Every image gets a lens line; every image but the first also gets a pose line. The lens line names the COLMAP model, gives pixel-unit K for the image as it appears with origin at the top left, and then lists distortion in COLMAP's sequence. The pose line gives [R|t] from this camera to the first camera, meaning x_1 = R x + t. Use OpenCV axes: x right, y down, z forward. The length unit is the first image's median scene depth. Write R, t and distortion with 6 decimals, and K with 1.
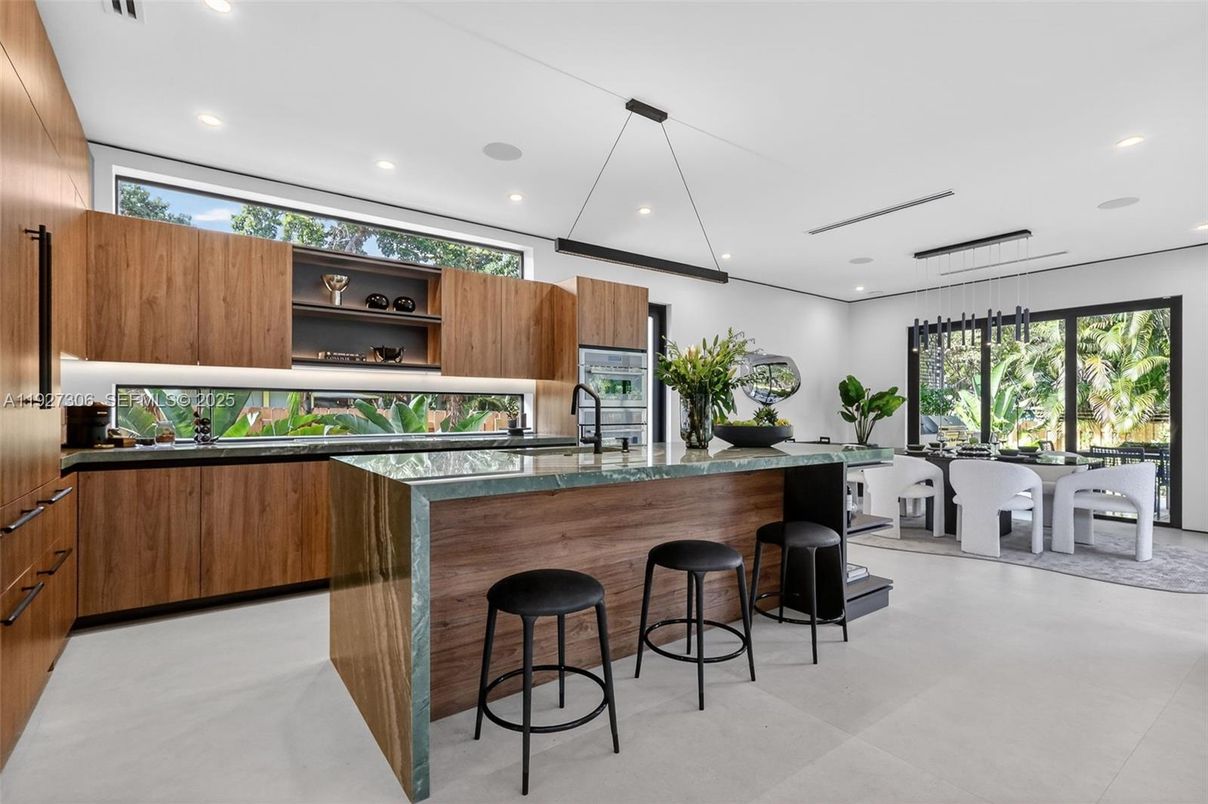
lens RADIAL K [[553.0, 0, 607.0], [0, 553.0, 411.5], [0, 0, 1]] dist [0.002358, -0.000798]
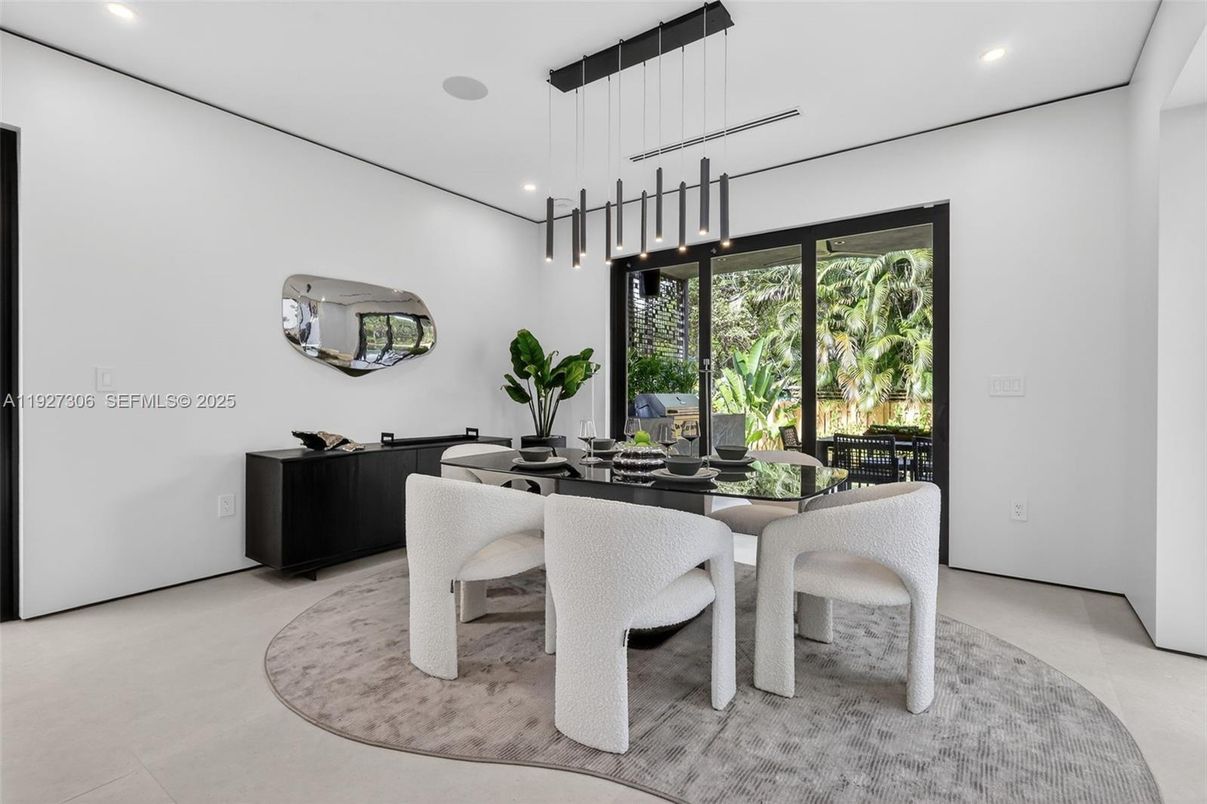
lens RADIAL K [[552.5, 0, 600.3], [0, 552.5, 395.2], [0, 0, 1]] dist [0.002358, -0.000798]
pose [[0.953647, -0.003628, 0.300904, 0.189087], [0.002828, 0.999991, 0.003097, 0.004860], [-0.300913, -0.002102, 0.953649, 0.209733]]
